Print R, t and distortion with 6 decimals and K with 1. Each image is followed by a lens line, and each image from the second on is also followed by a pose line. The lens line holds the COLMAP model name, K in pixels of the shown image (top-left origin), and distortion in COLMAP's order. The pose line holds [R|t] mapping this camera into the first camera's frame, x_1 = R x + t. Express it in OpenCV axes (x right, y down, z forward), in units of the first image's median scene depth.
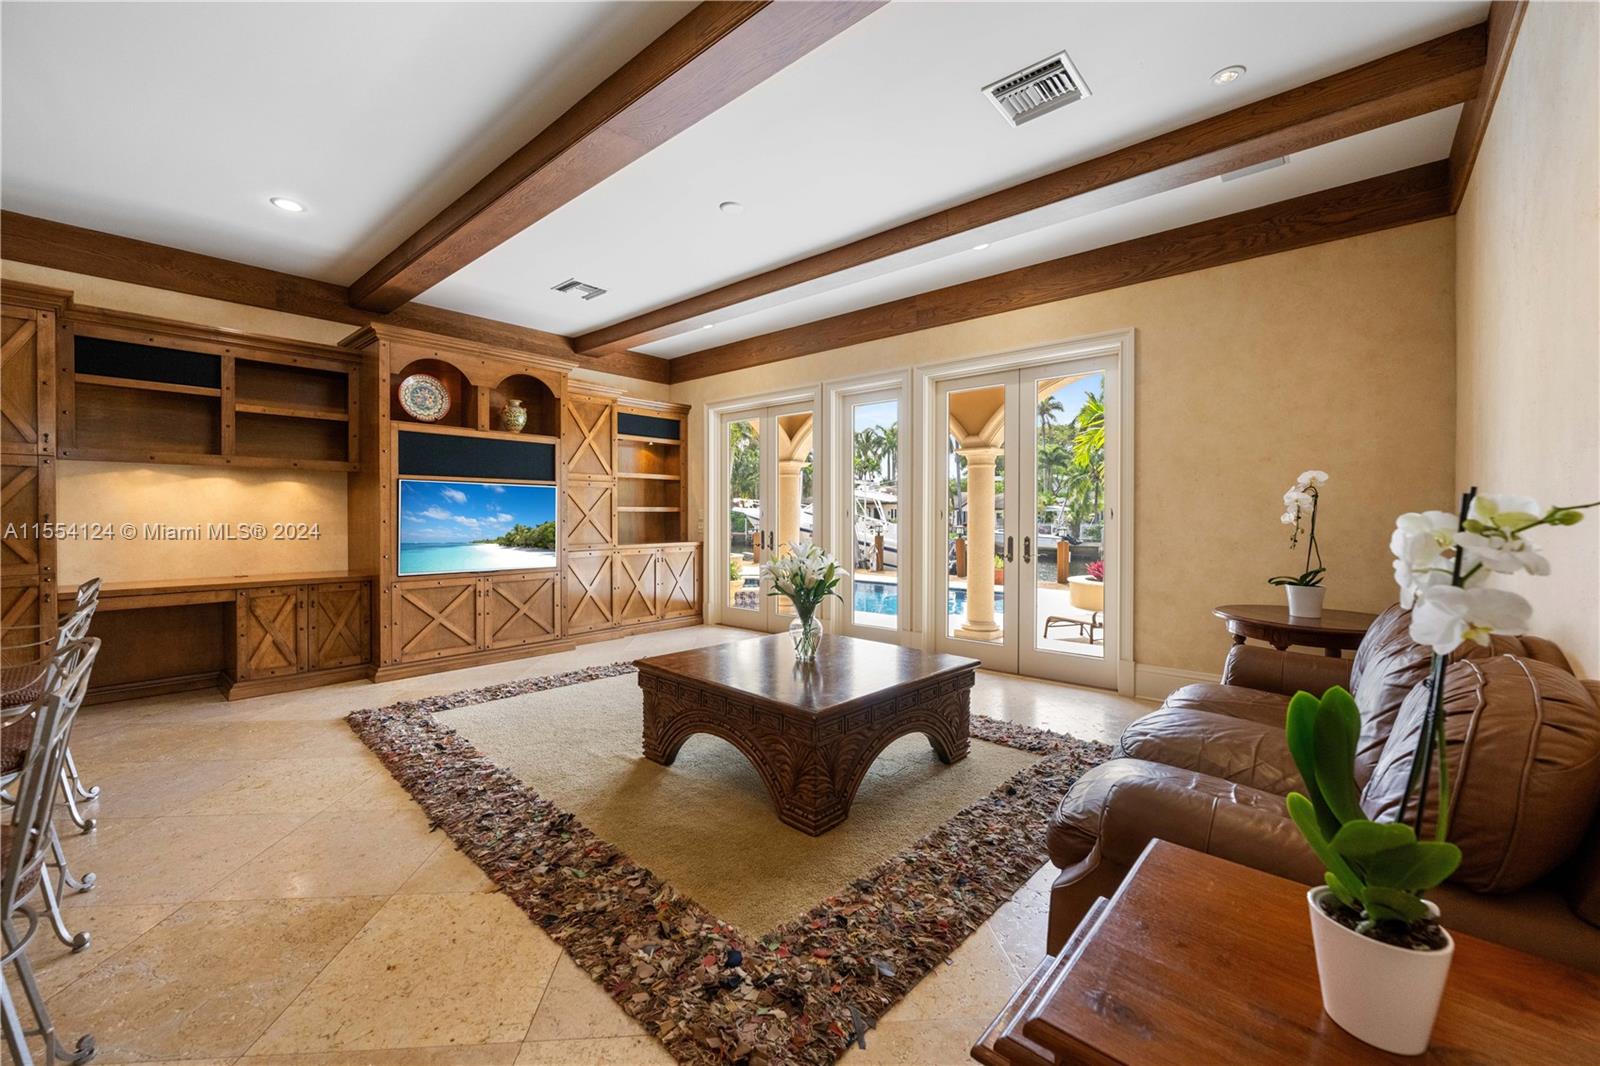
lens RADIAL K [[638.5, 0, 798.1], [0, 638.5, 526.6], [0, 0, 1]] dist [-0.001704, -0.000299]
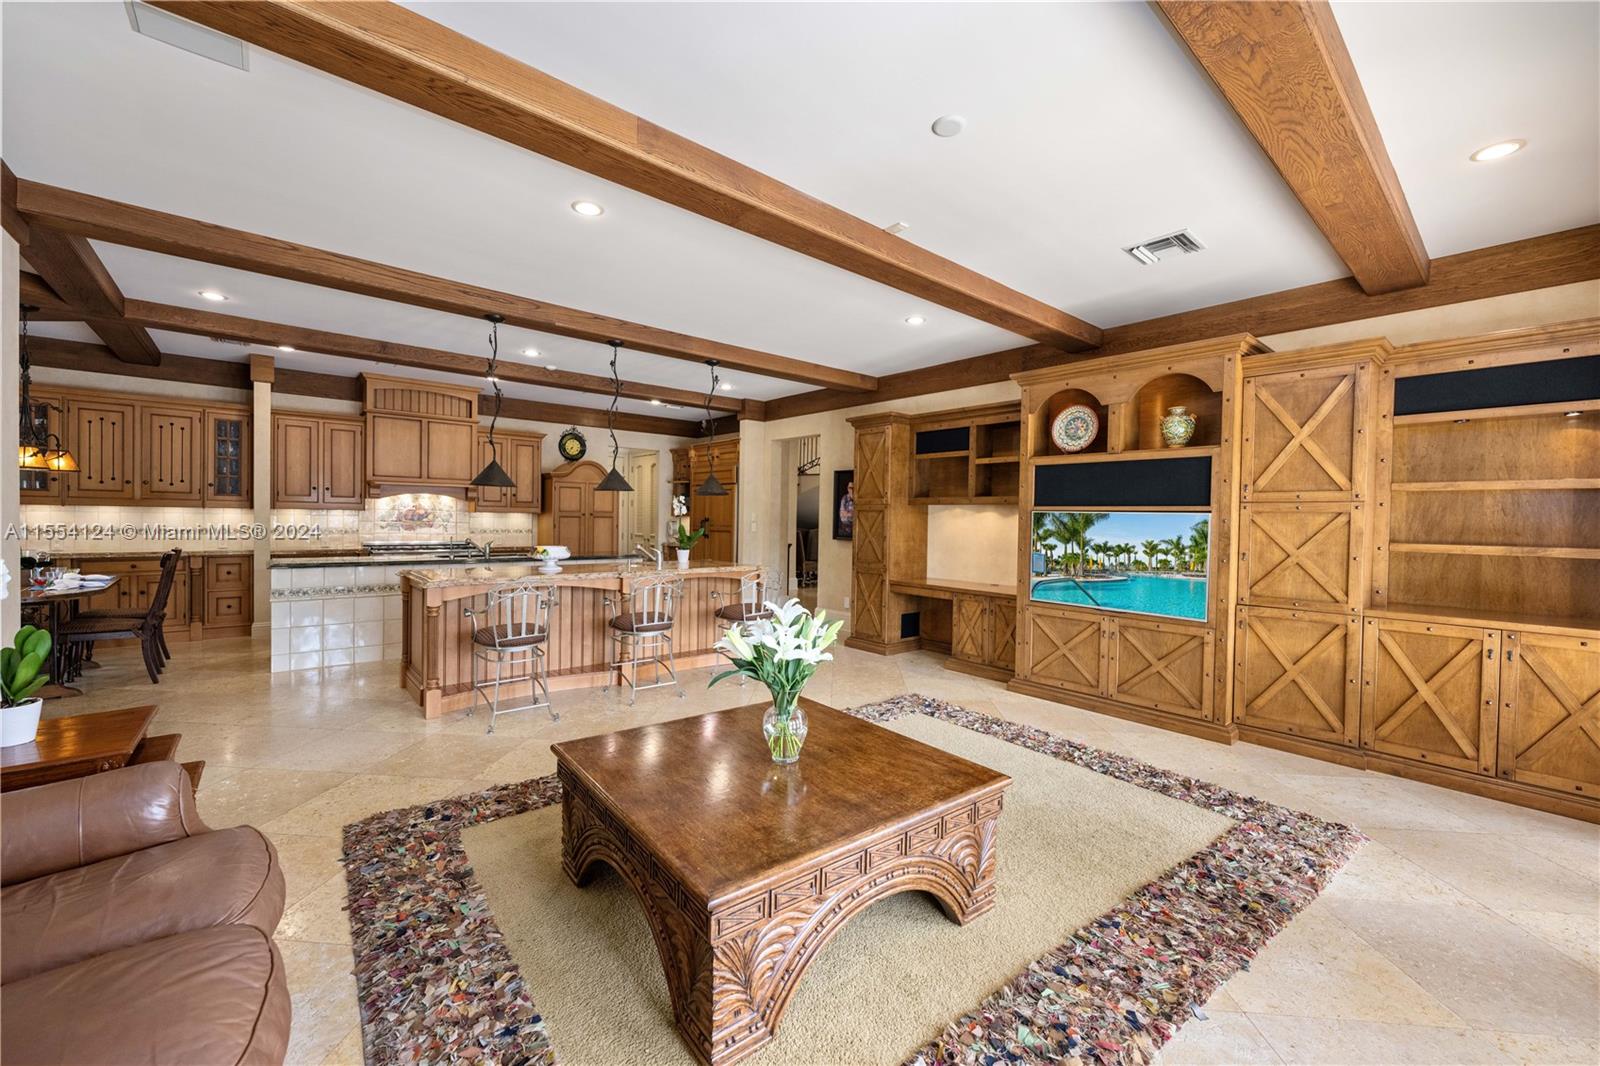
lens RADIAL K [[638.5, 0, 798.8], [0, 638.5, 525.9], [0, 0, 1]] dist [-0.001704, -0.000299]
pose [[-0.143979, 0.004407, -0.989571, 0.456364], [-0.043089, 0.999014, 0.010719, -0.038746], [0.988642, 0.044183, -0.143647, 0.694957]]
